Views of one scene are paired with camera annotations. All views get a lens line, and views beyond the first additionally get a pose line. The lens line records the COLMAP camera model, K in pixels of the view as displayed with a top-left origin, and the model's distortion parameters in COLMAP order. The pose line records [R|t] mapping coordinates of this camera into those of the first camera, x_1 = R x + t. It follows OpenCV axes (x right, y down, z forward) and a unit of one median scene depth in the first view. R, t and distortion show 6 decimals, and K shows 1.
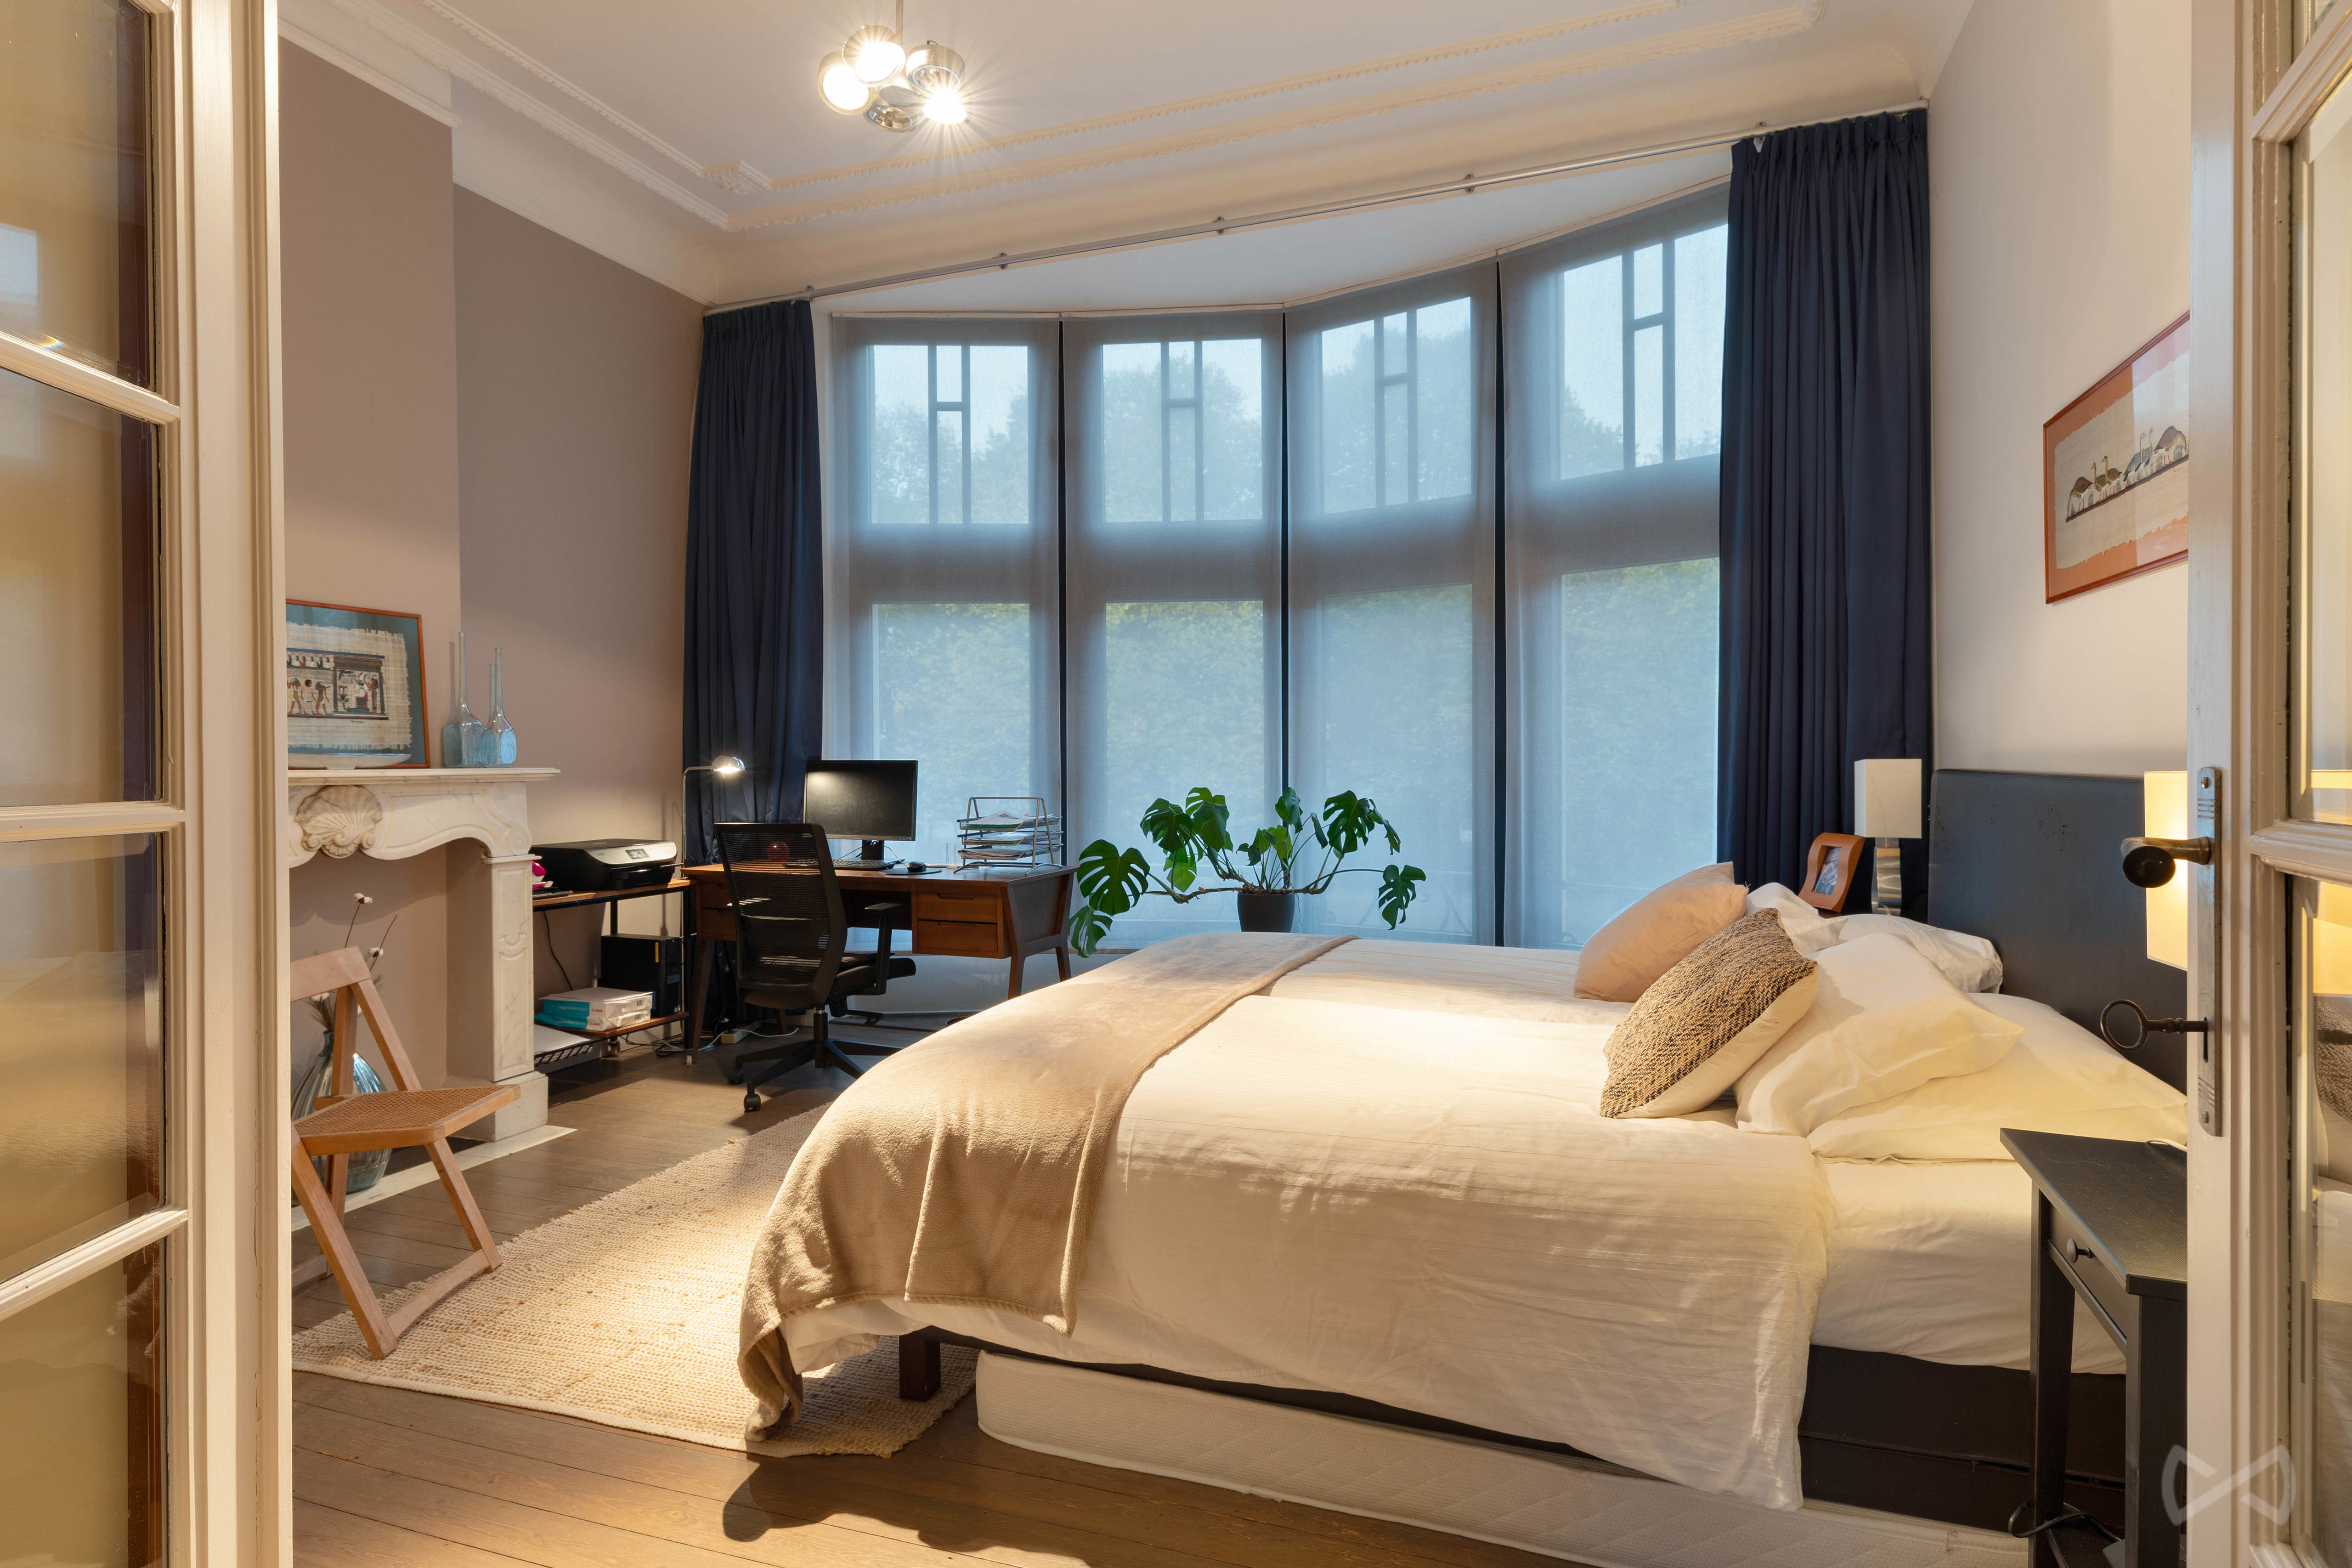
lens RADIAL K [[1260.7, 0, 1176.7], [0, 1260.7, 776.0], [0, 0, 1]] dist [-0.001032, -0.000497]
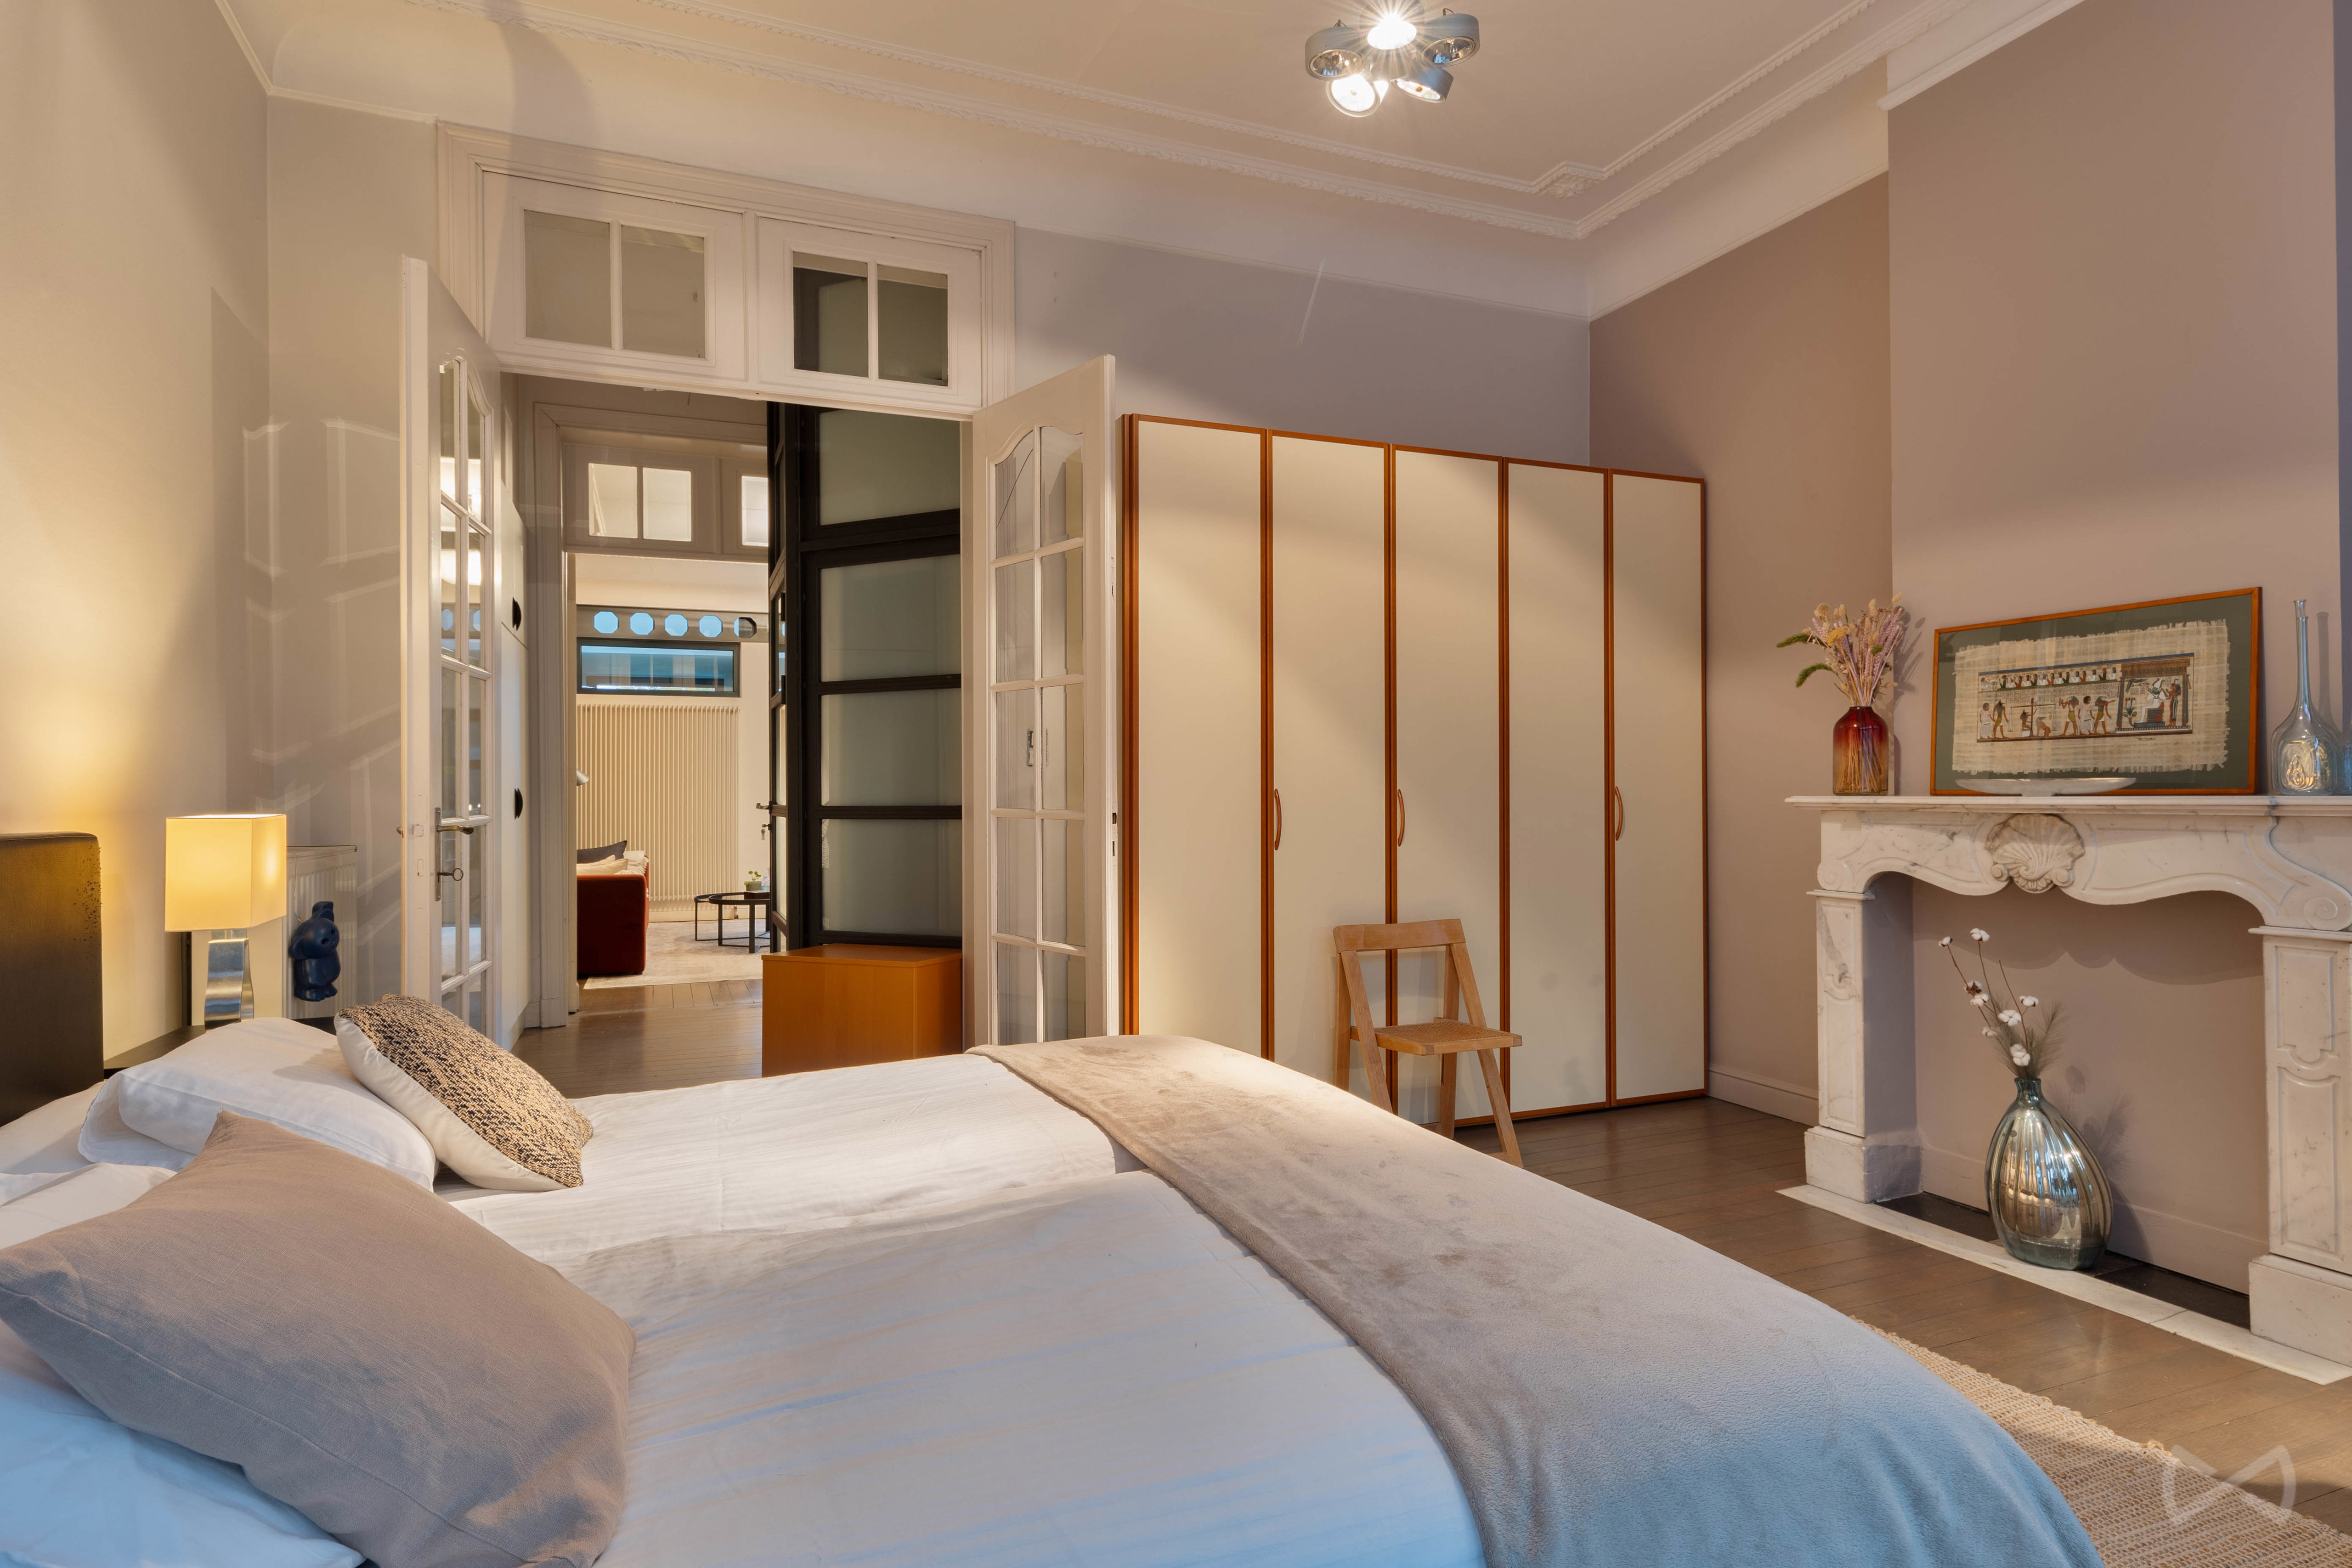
lens RADIAL K [[1260.7, 0, 1179.2], [0, 1260.7, 787.9], [0, 0, 1]] dist [-0.001032, -0.000497]
pose [[-0.739337, 0.011548, -0.673236, 0.390258], [0.005714, 0.999925, 0.010876, -0.023758], [0.673311, 0.004194, -0.739348, 1.204033]]
